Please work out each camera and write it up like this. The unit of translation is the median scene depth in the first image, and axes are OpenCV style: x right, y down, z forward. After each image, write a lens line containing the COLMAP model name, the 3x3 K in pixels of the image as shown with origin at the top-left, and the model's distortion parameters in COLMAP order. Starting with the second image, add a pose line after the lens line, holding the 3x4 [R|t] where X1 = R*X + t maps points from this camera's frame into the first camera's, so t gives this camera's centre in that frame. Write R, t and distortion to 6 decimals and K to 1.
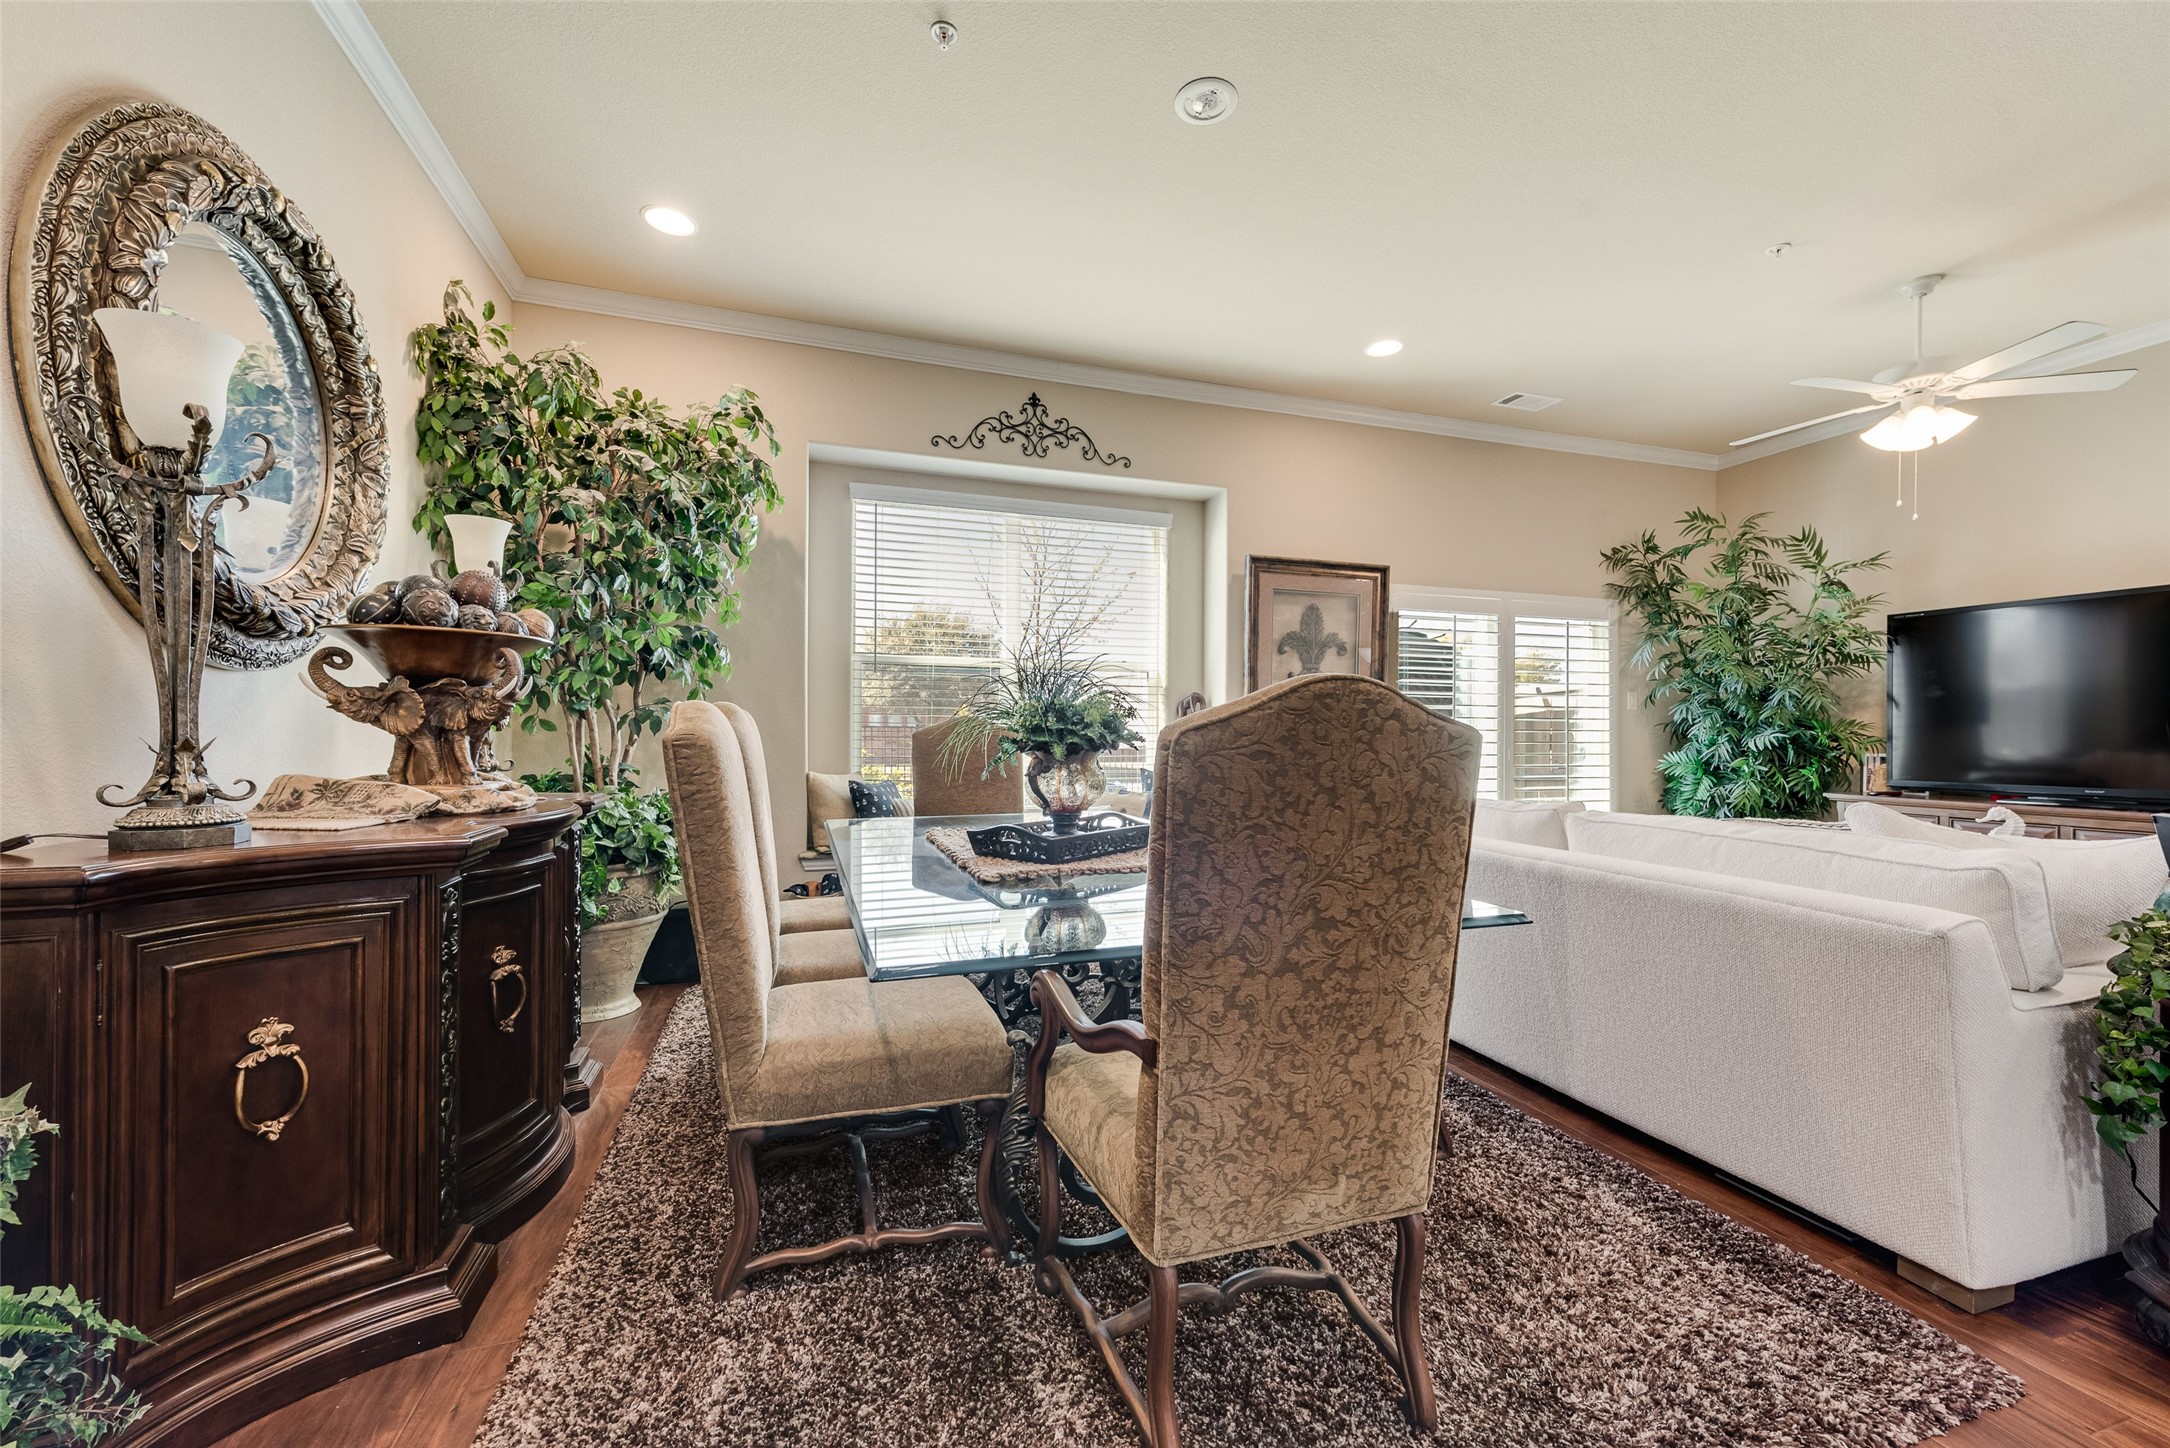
lens RADIAL K [[860.0, 0, 1084.5], [0, 860.0, 735.2], [0, 0, 1]] dist [0.010057, 0.000091]
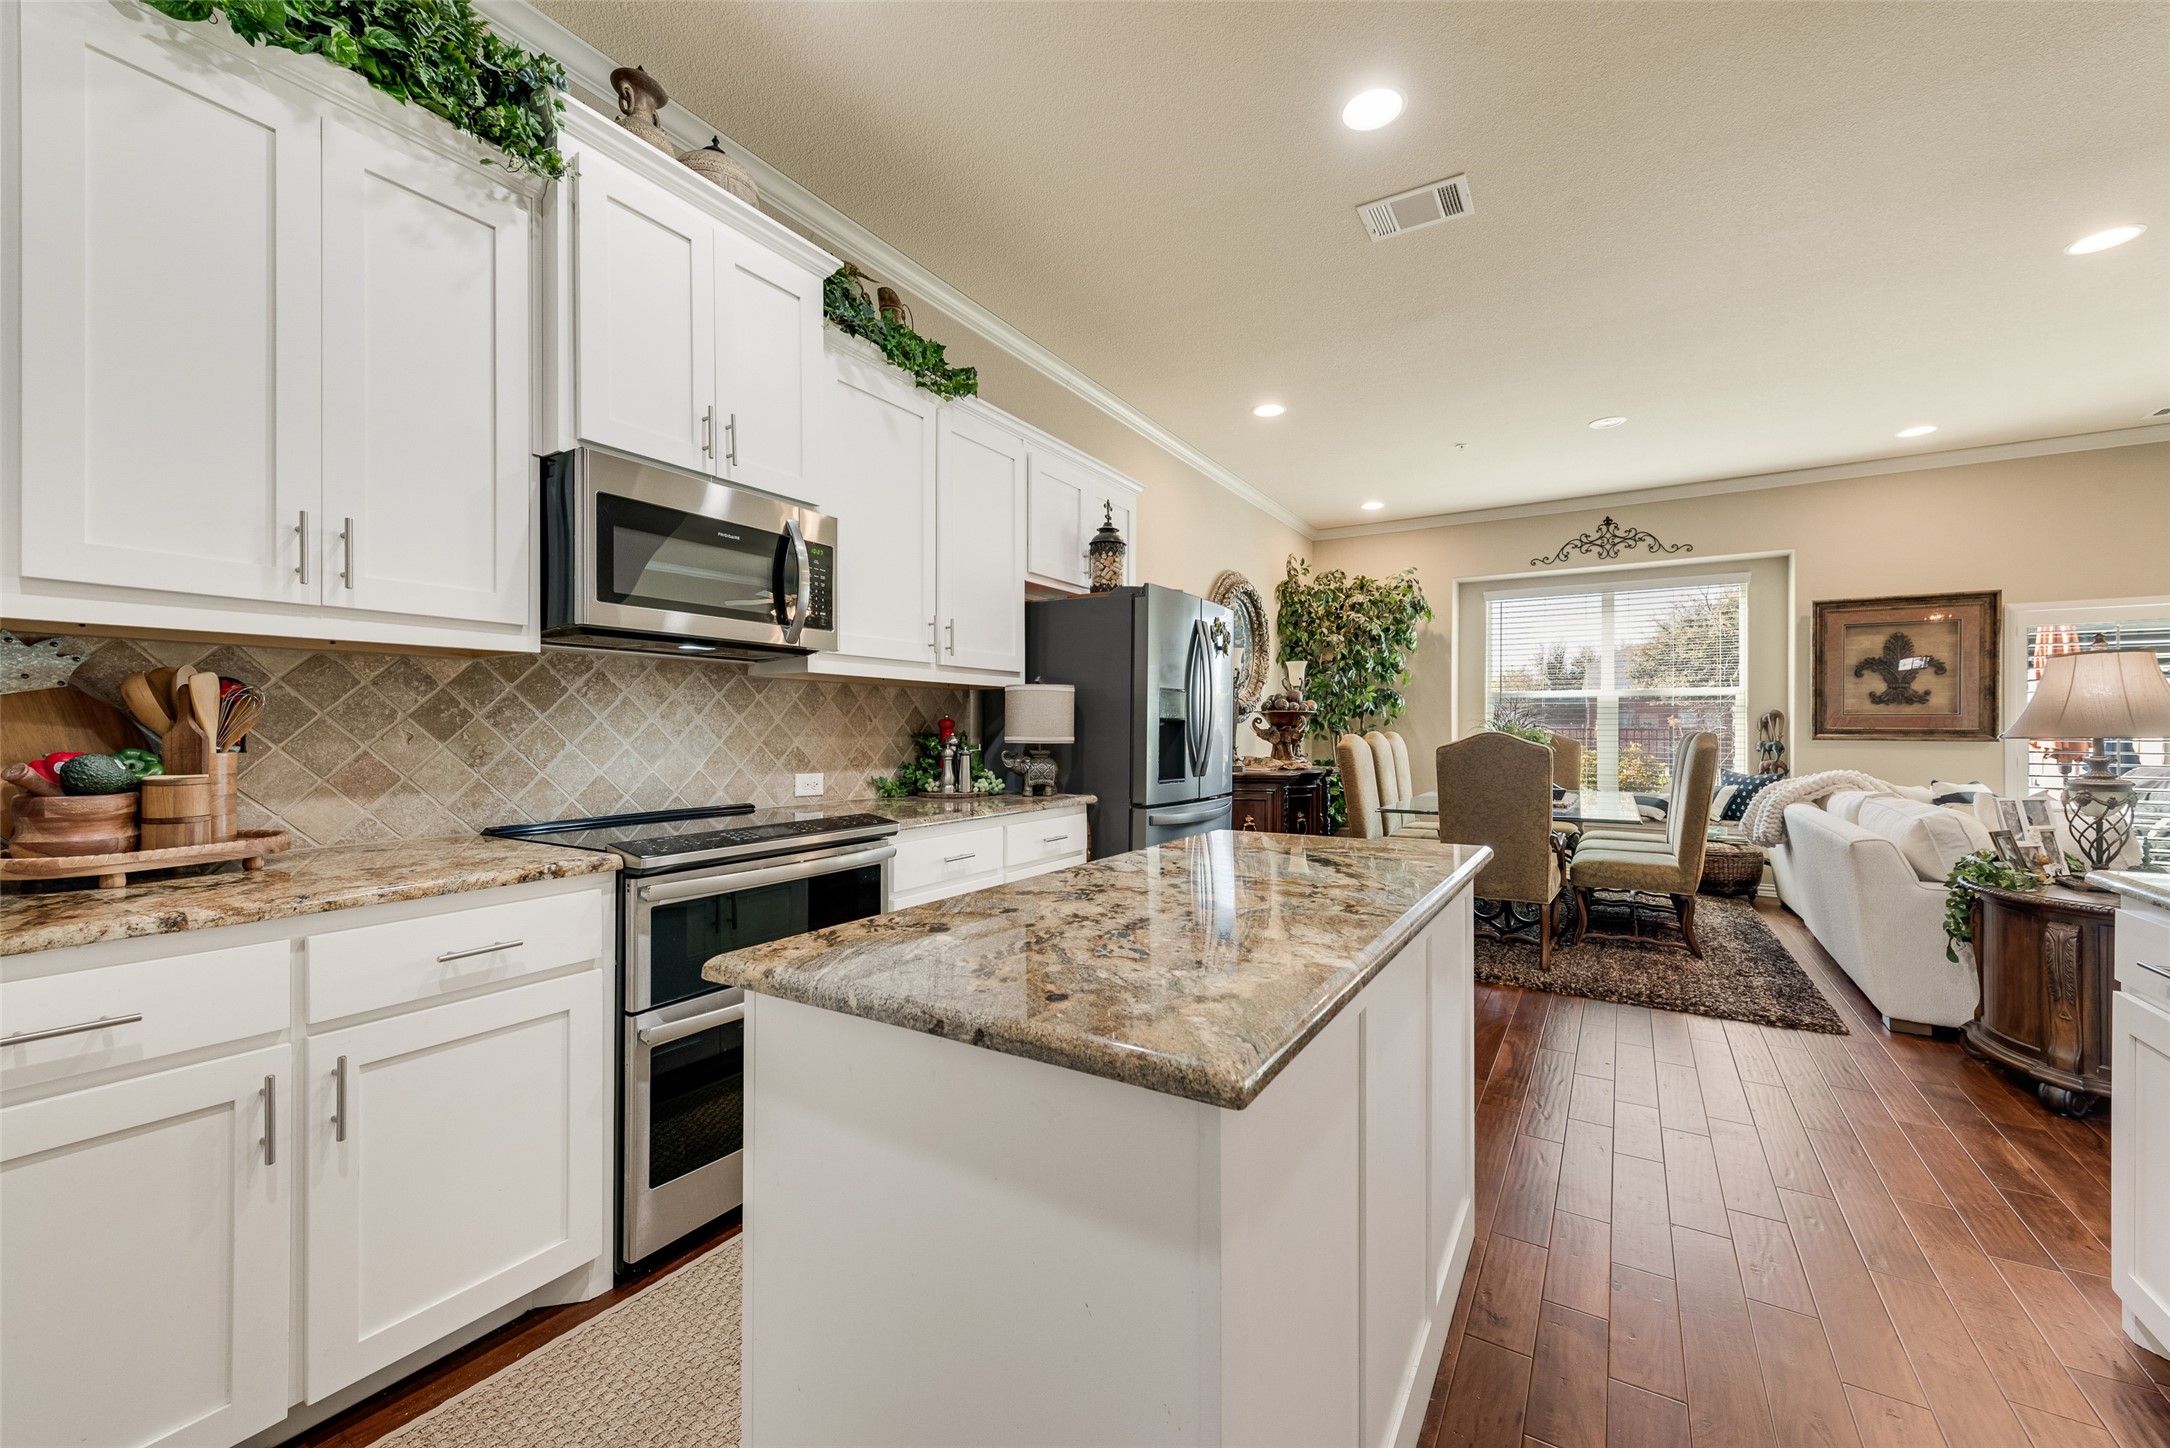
lens RADIAL K [[860.0, 0, 1084.5], [0, 860.0, 735.2], [0, 0, 1]] dist [0.010057, 0.000091]
pose [[0.643383, 0.001561, -0.765543, 0.650813], [0.000377, 0.999997, 0.002355, -0.022278], [0.765544, -0.001804, 0.643381, -0.862600]]
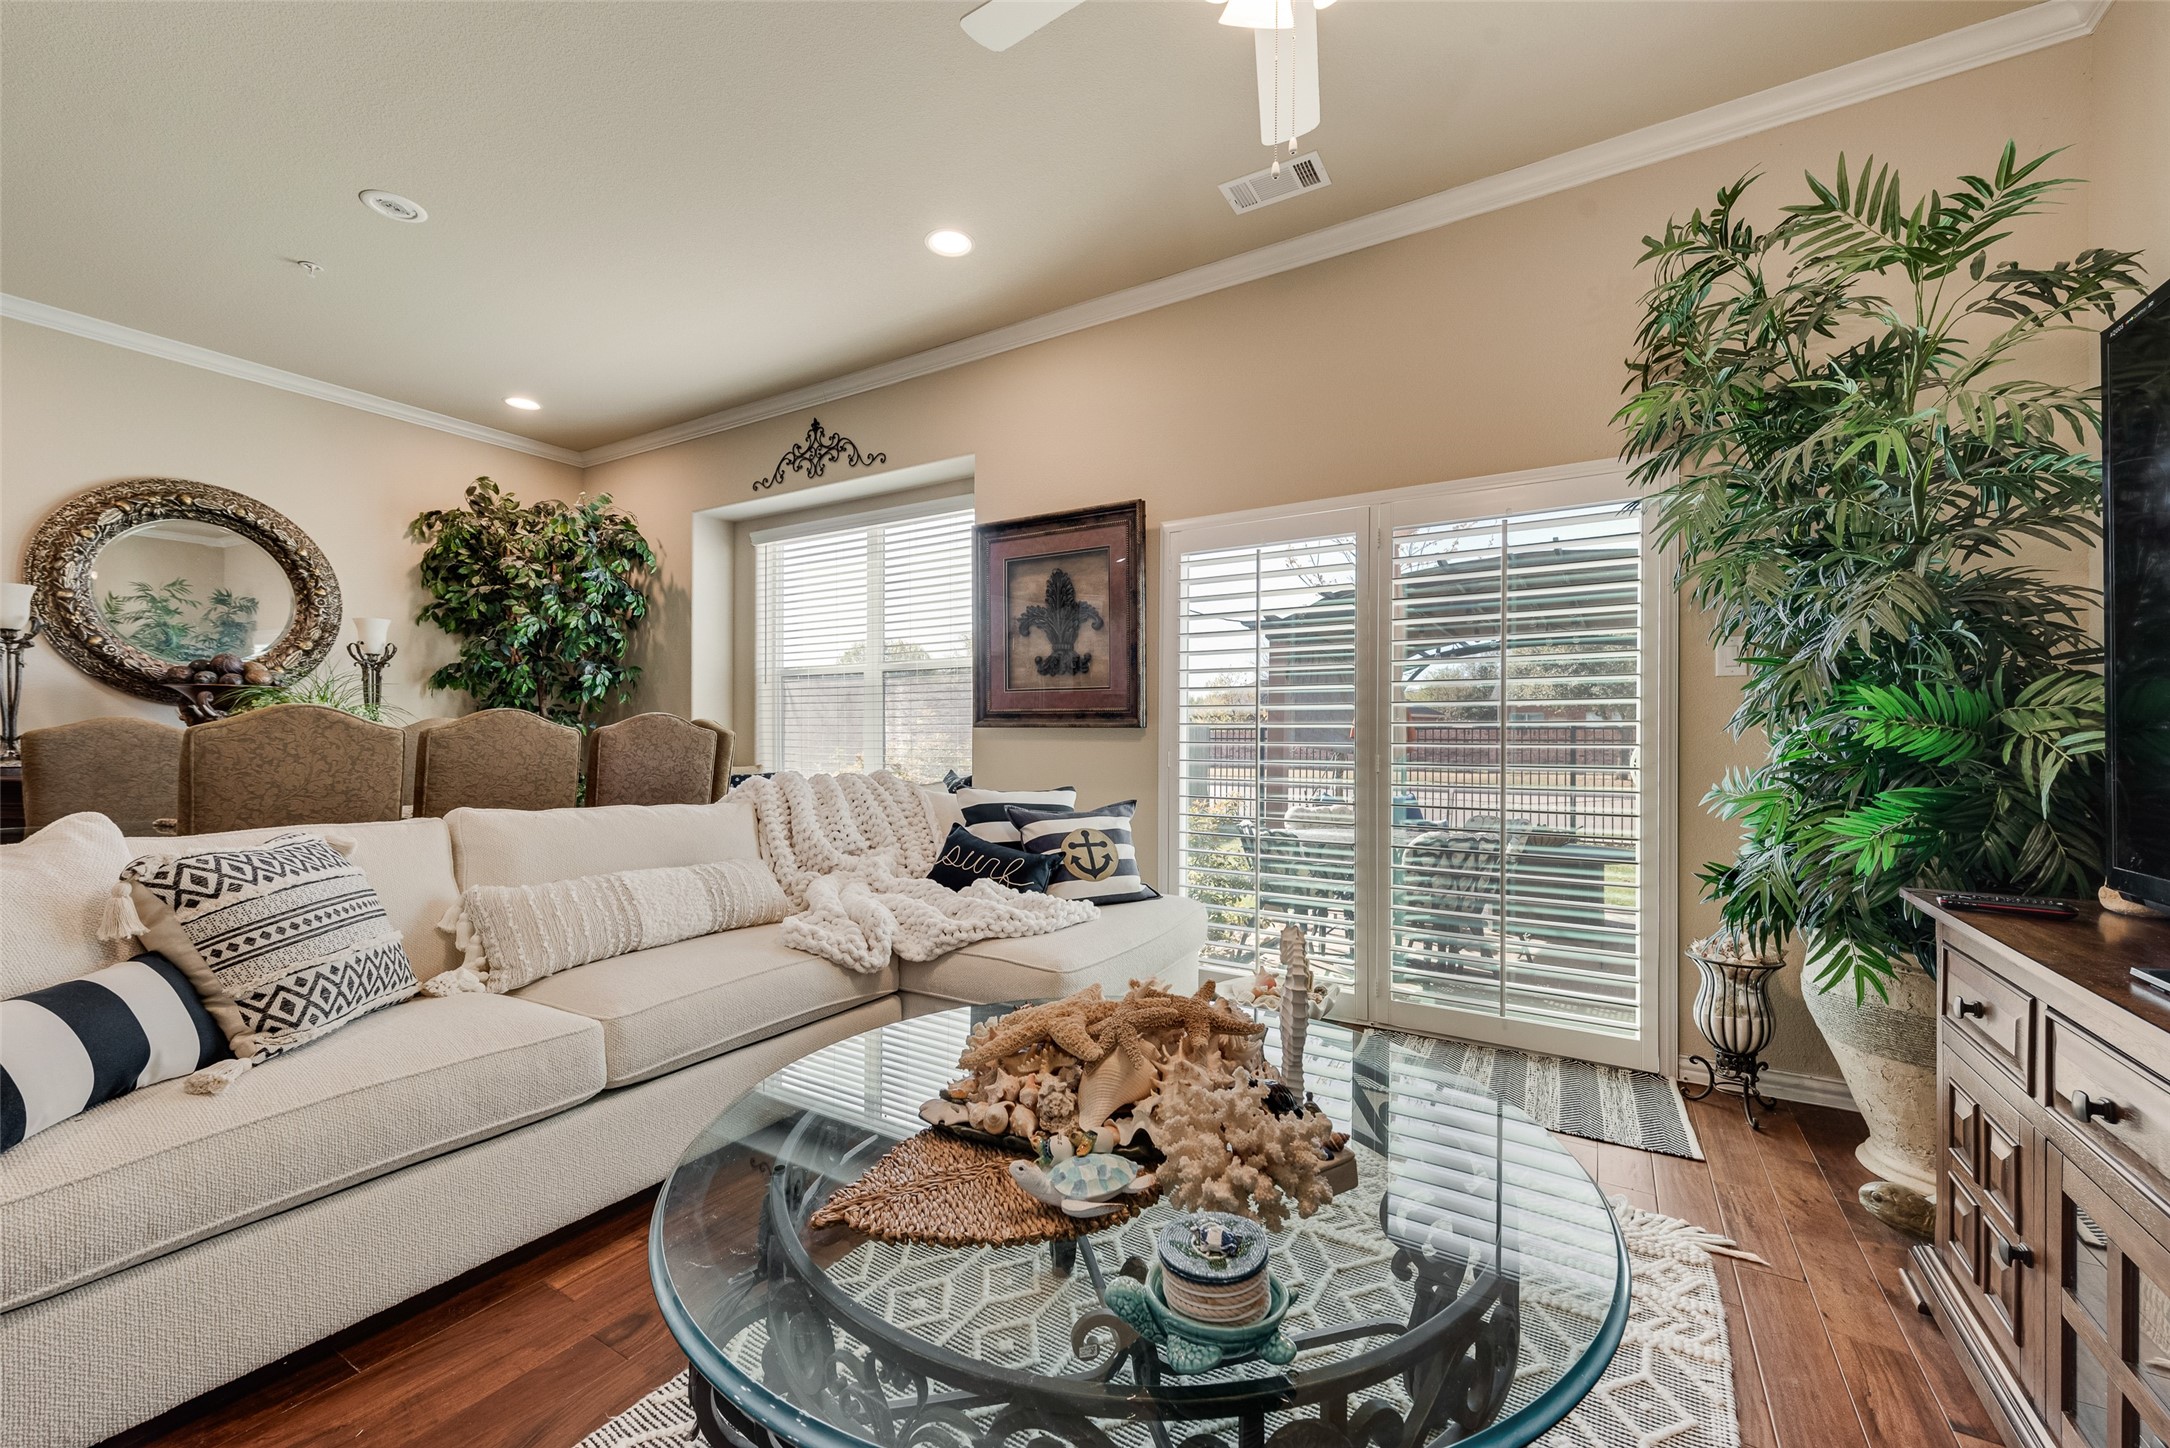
lens RADIAL K [[860.0, 0, 1084.5], [0, 860.0, 735.2], [0, 0, 1]] dist [0.010057, 0.000091]
pose [[0.633508, 0.000495, -0.773736, 1.276502], [-0.008929, 0.999938, -0.006671, 0.010213], [0.773684, 0.011135, 0.633474, 0.732948]]
